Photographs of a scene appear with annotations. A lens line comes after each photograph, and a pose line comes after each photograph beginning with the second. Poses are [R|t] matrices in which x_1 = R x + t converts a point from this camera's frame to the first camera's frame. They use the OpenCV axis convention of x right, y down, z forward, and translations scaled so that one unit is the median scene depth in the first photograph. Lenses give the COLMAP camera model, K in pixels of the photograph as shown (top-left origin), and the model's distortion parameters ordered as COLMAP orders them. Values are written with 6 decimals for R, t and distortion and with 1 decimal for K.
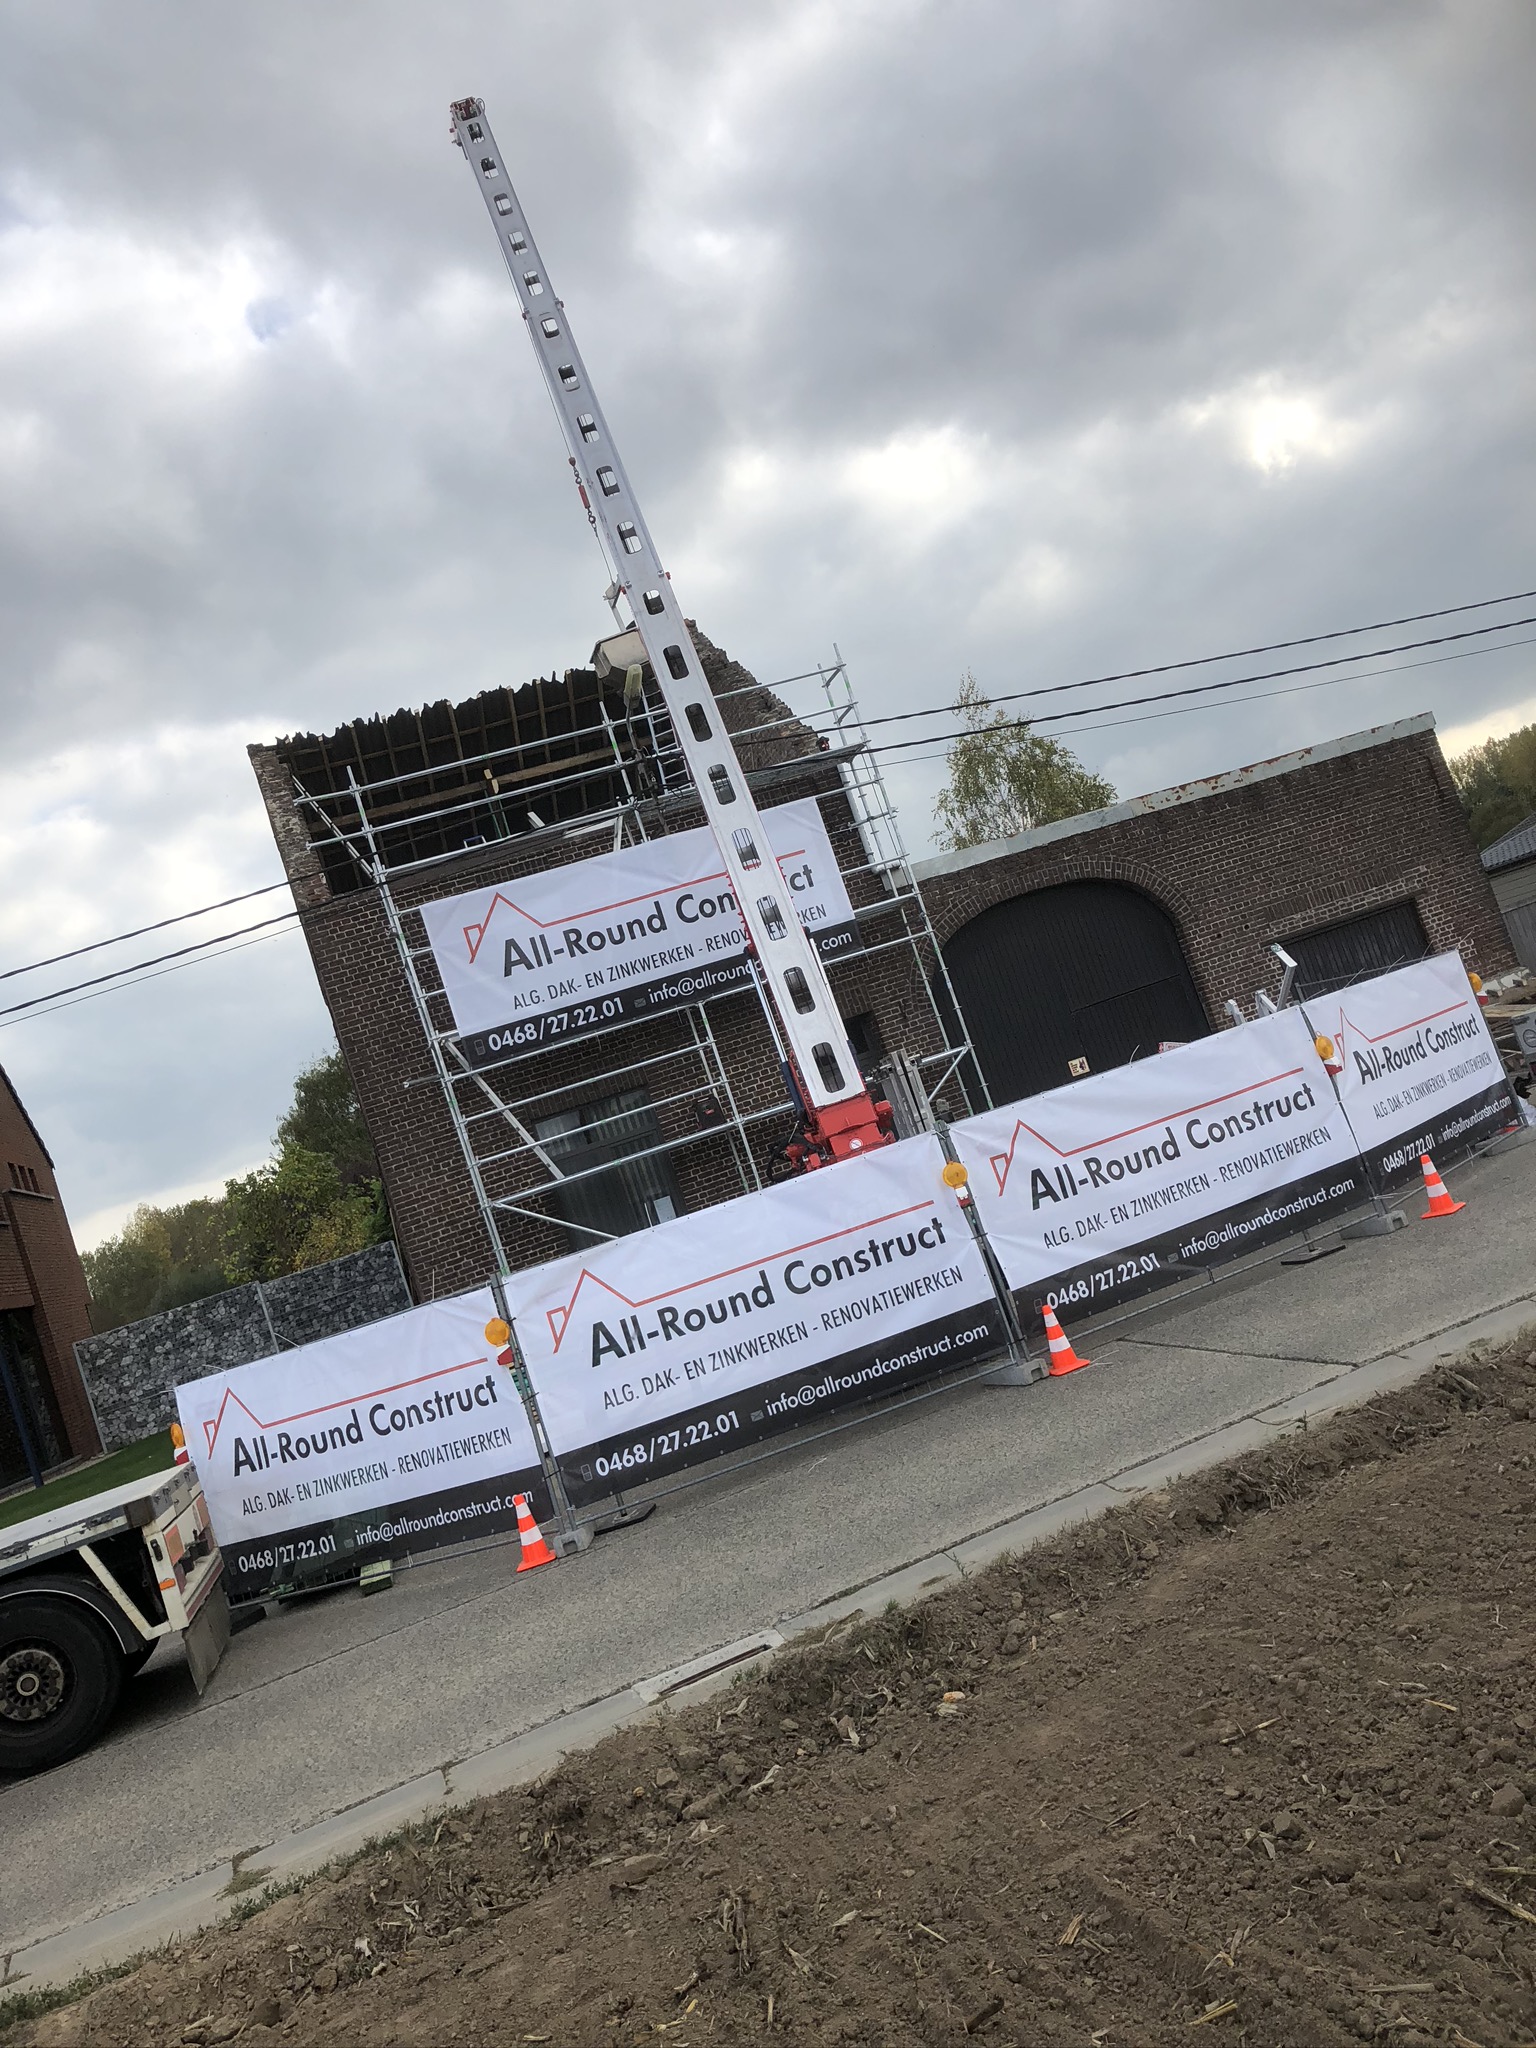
lens RADIAL K [[1693.3, 0, 749.1], [0, 1693.3, 1014.4], [0, 0, 1]] dist [0.009230, 0.016337]
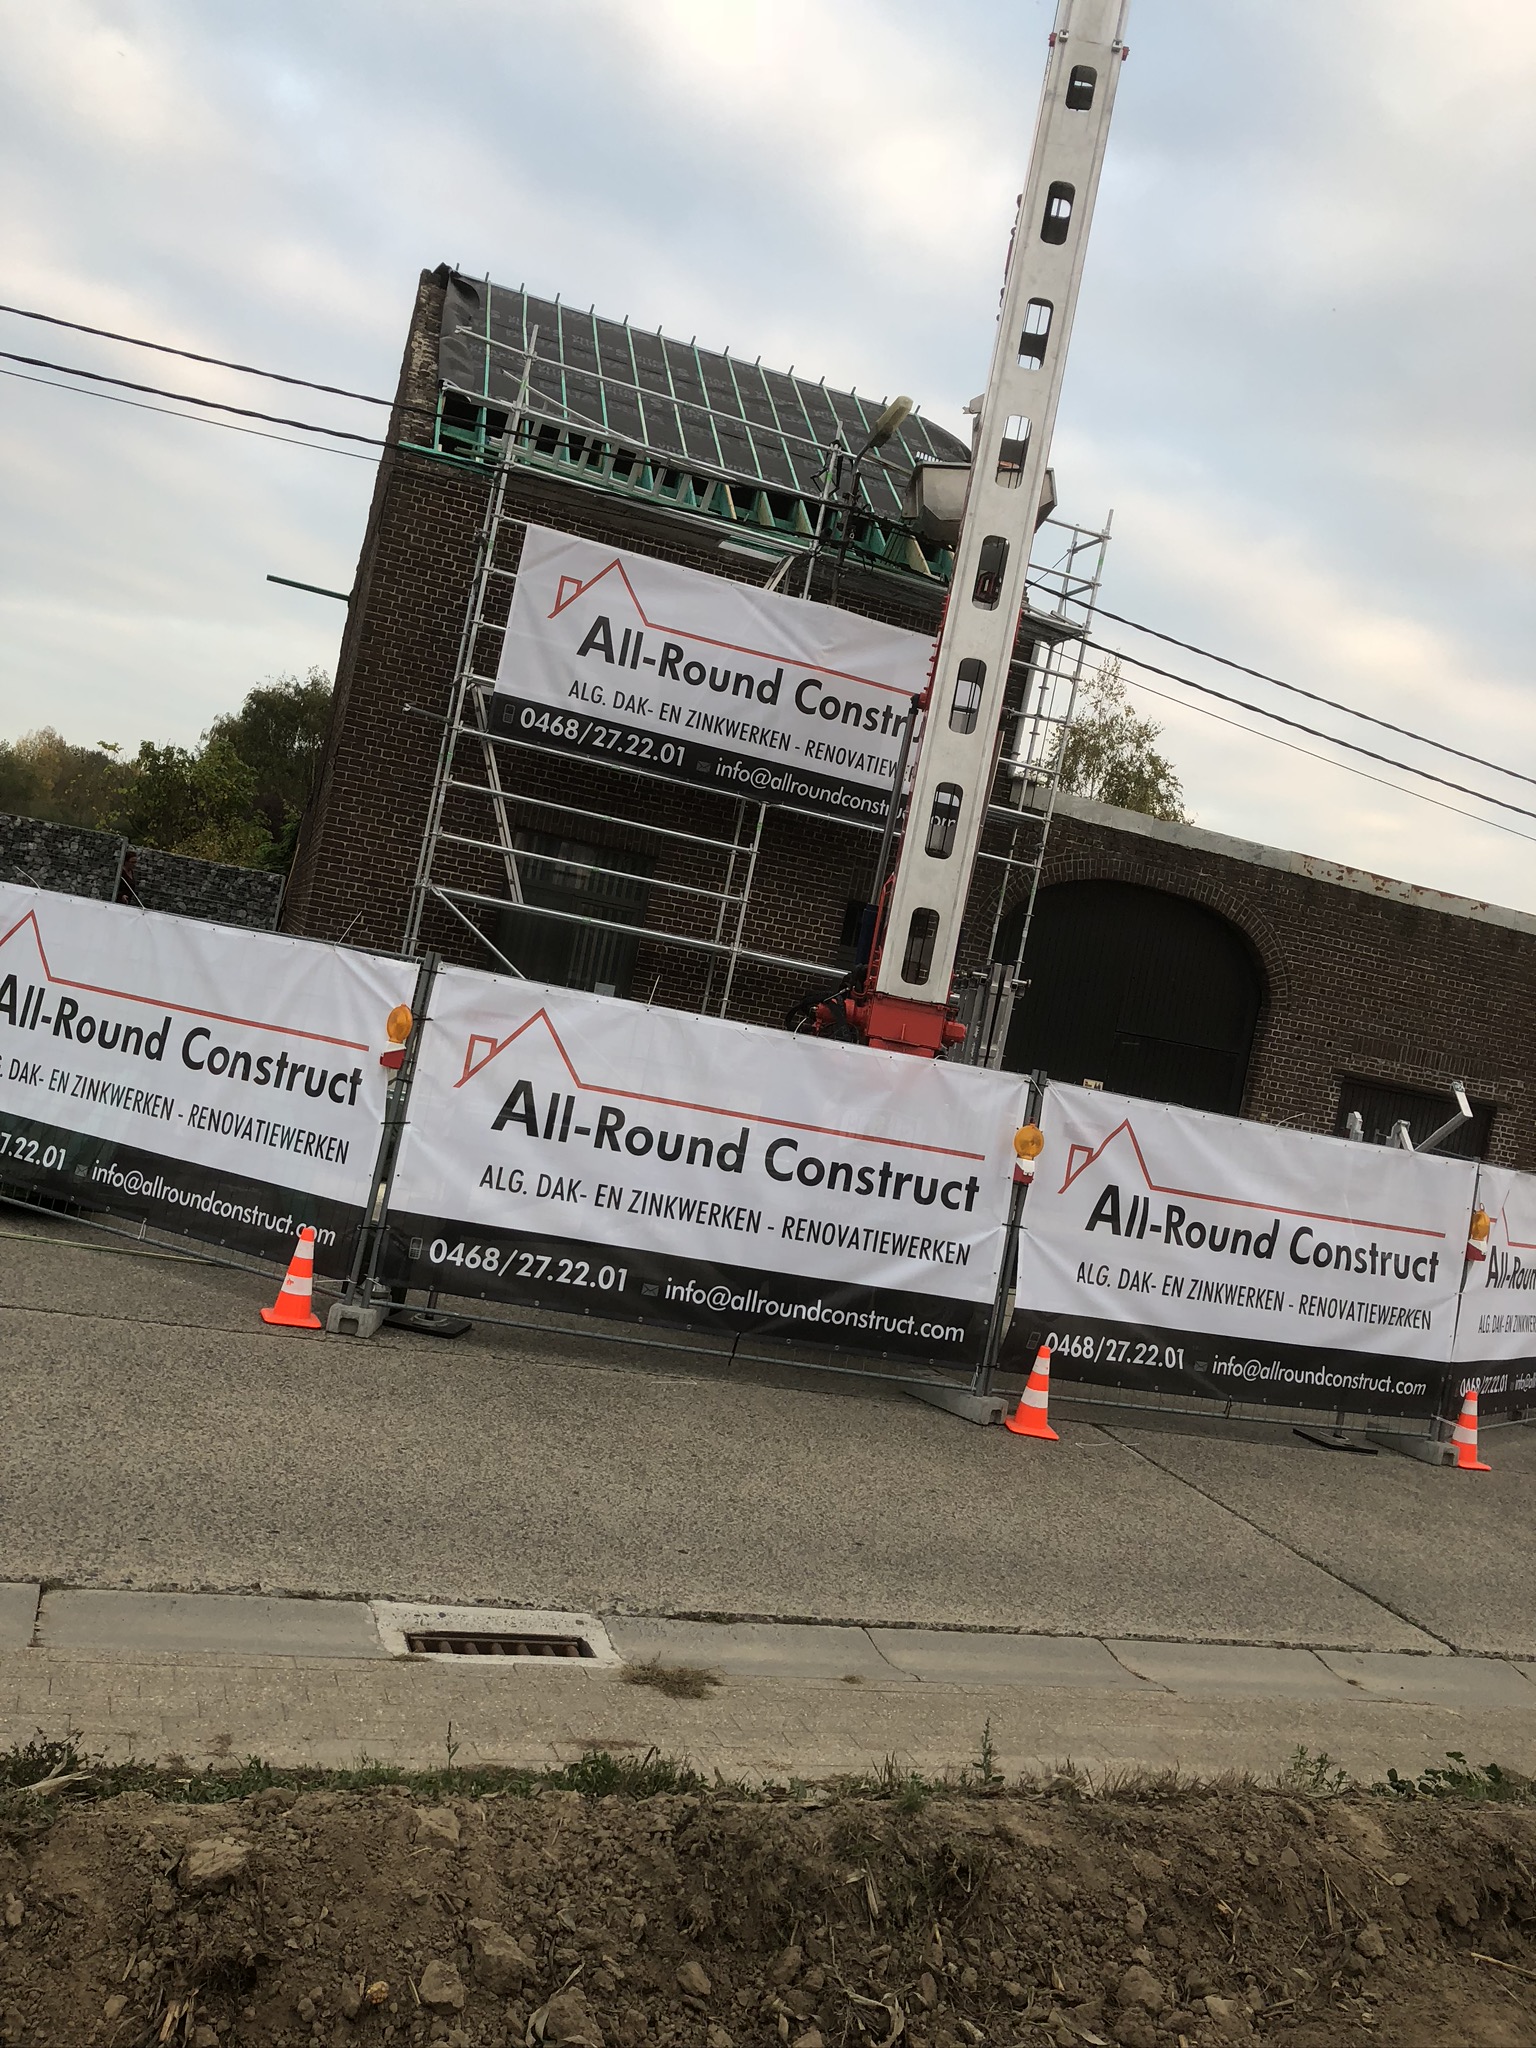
lens RADIAL K [[1687.8, 0, 764.9], [0, 1687.8, 1014.4], [0, 0, 1]] dist [0.004259, 0.015772]
pose [[0.866639, 0.492492, 0.079934, -0.067221], [-0.496938, 0.866343, 0.050029, 0.064461], [-0.044611, -0.083079, 0.995544, 0.249425]]
